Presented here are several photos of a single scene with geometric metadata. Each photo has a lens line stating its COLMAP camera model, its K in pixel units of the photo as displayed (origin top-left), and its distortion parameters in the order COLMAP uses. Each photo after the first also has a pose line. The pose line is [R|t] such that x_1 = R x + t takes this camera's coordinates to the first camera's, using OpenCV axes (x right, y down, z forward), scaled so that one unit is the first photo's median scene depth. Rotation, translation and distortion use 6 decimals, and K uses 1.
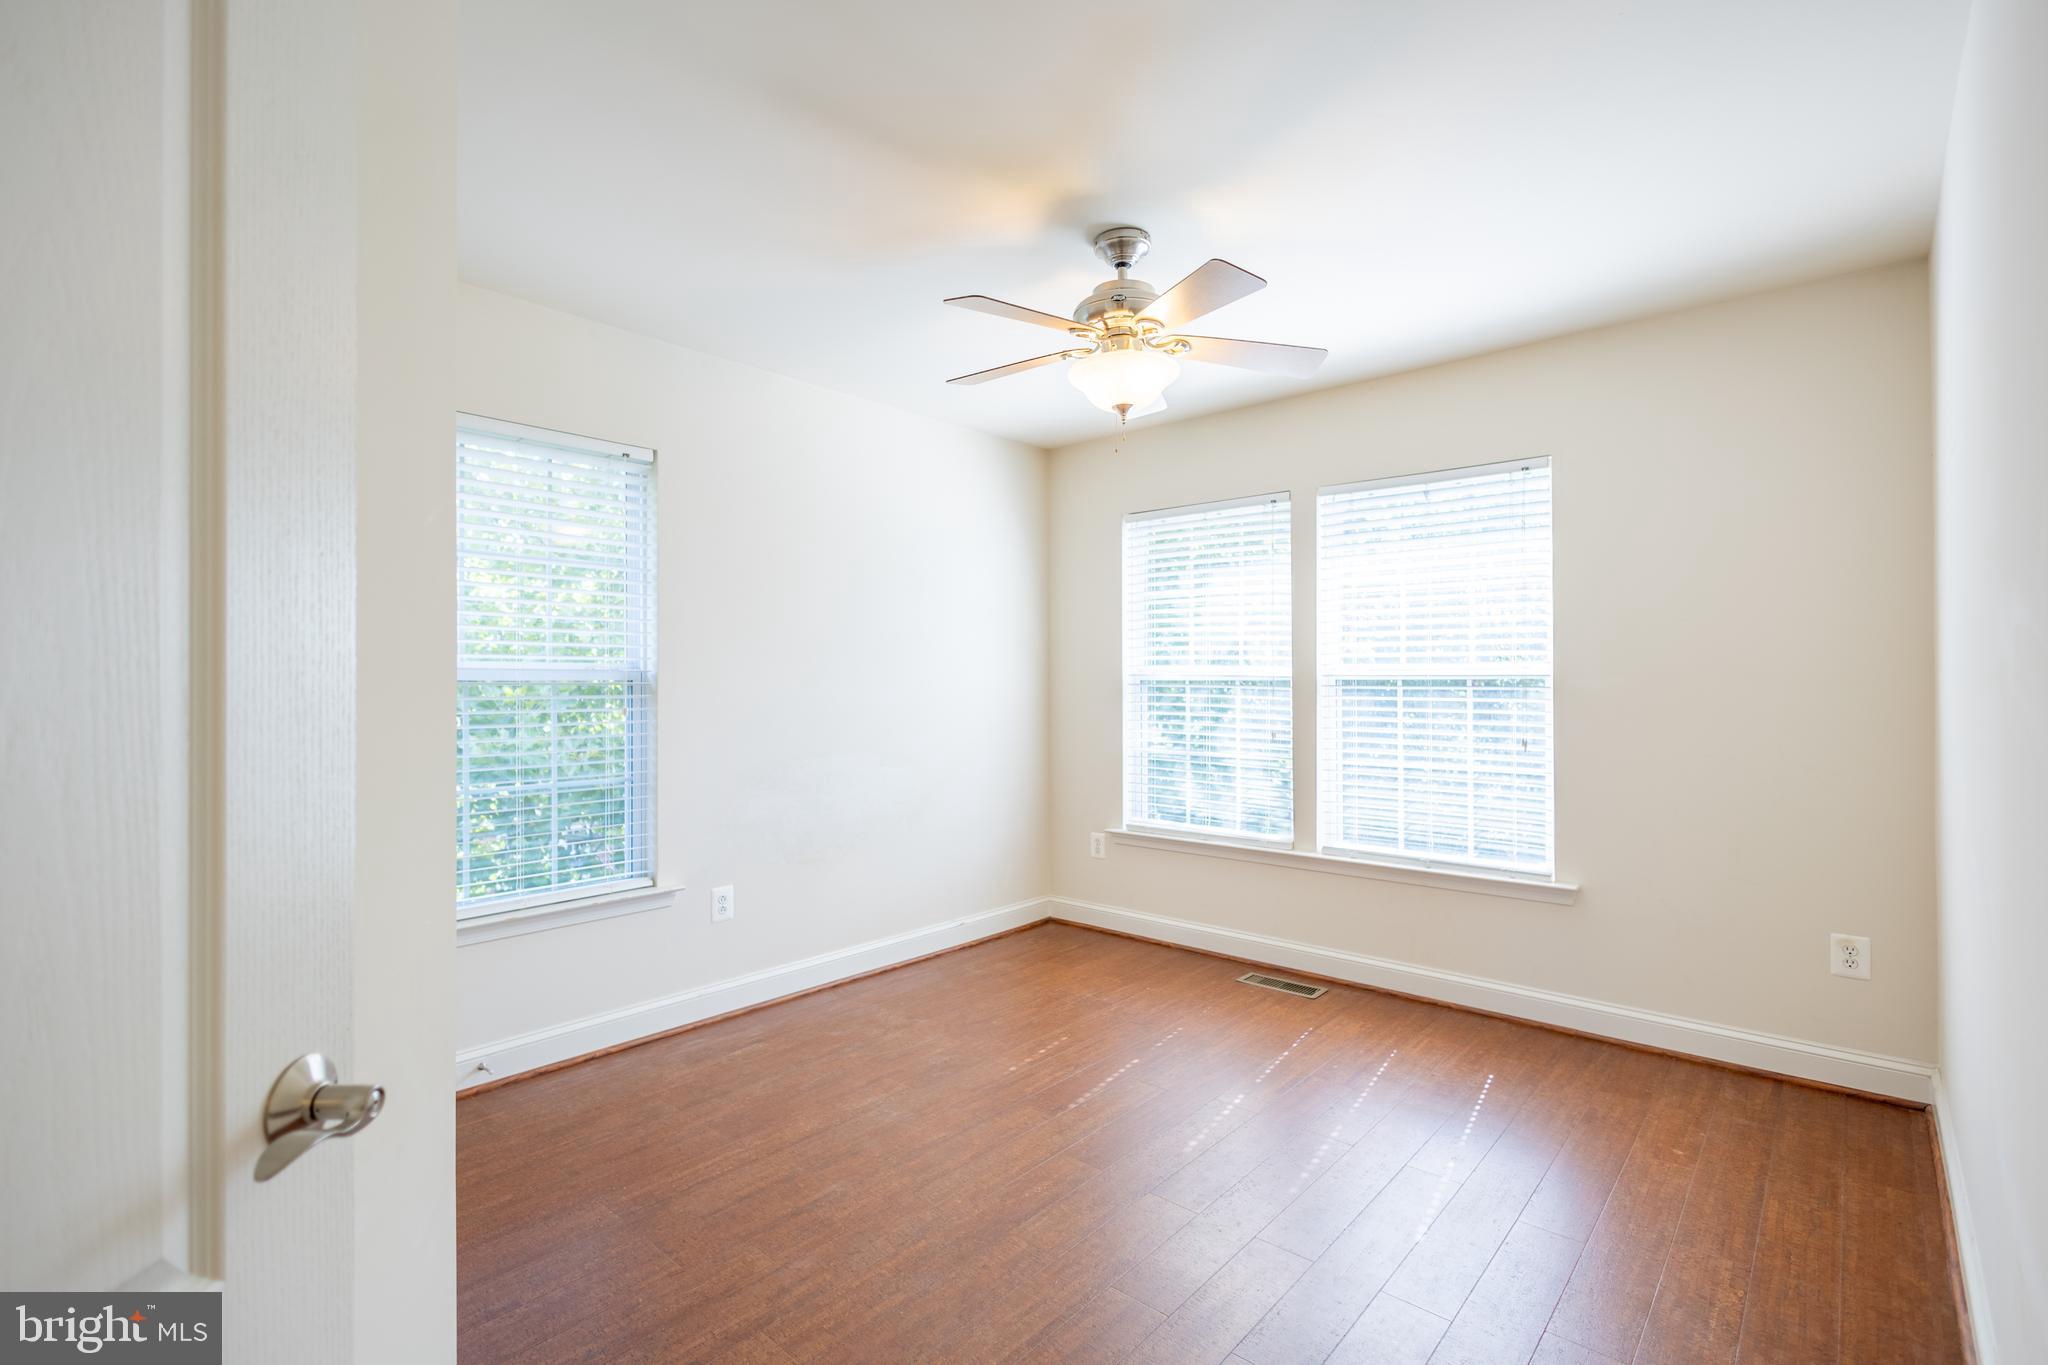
lens RADIAL K [[935.6, 0, 1024.0], [0, 935.6, 682.5], [0, 0, 1]] dist [-0.001335, -0.000321]
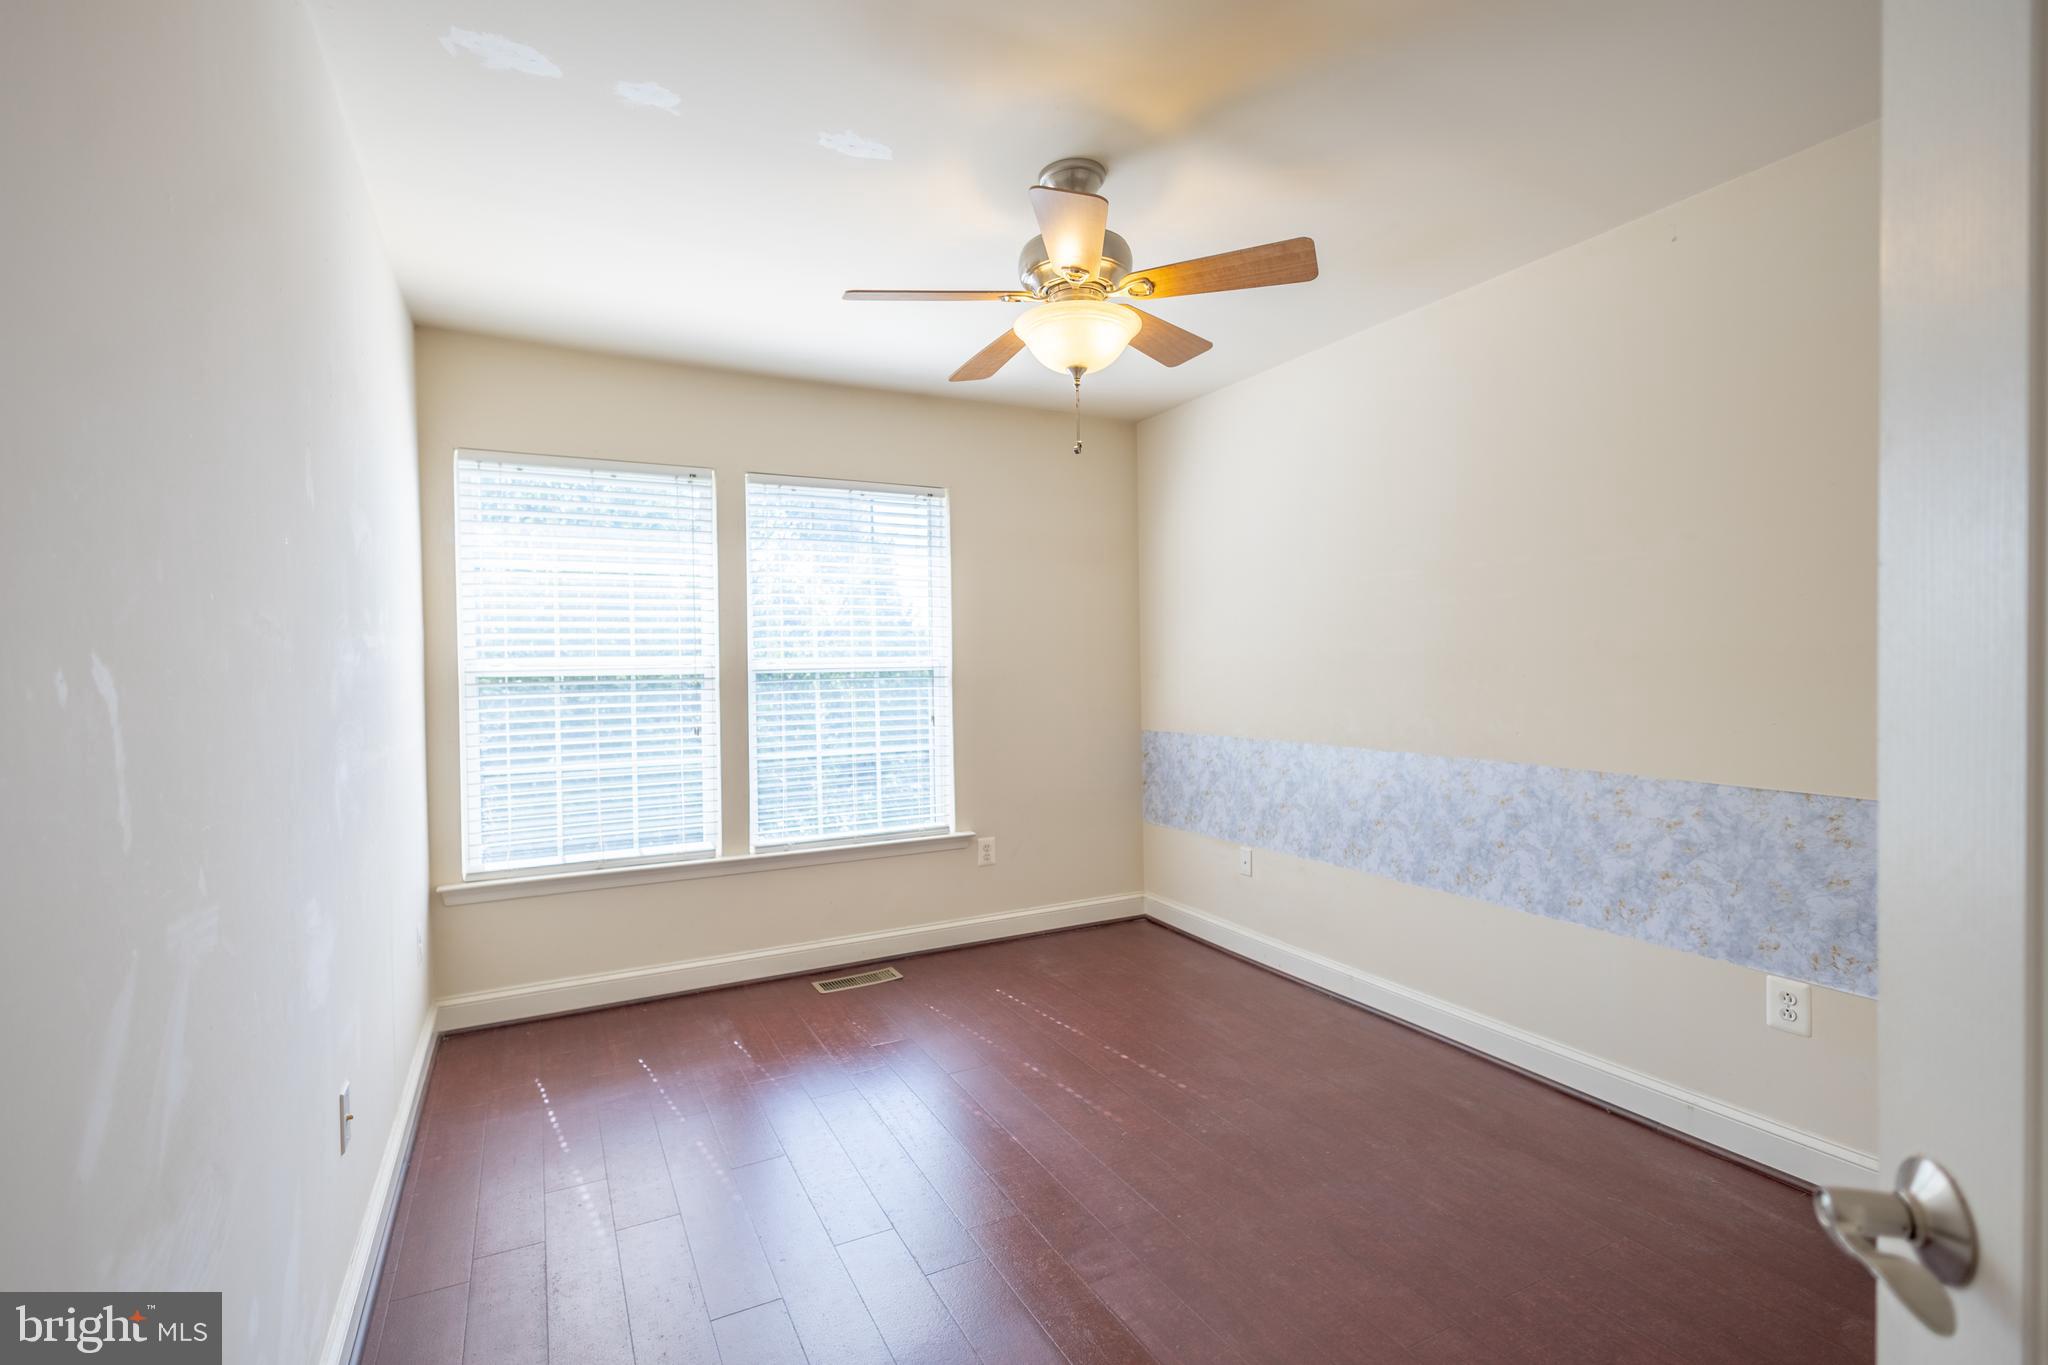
lens RADIAL K [[925.4, 0, 1024.0], [0, 925.4, 682.5], [0, 0, 1]] dist [0.001174, -0.000568]
pose [[0.363366, -0.021651, 0.931395, -0.462061], [0.016387, 0.999724, 0.016846, -0.005412], [-0.931502, 0.009141, 0.363621, 0.386689]]
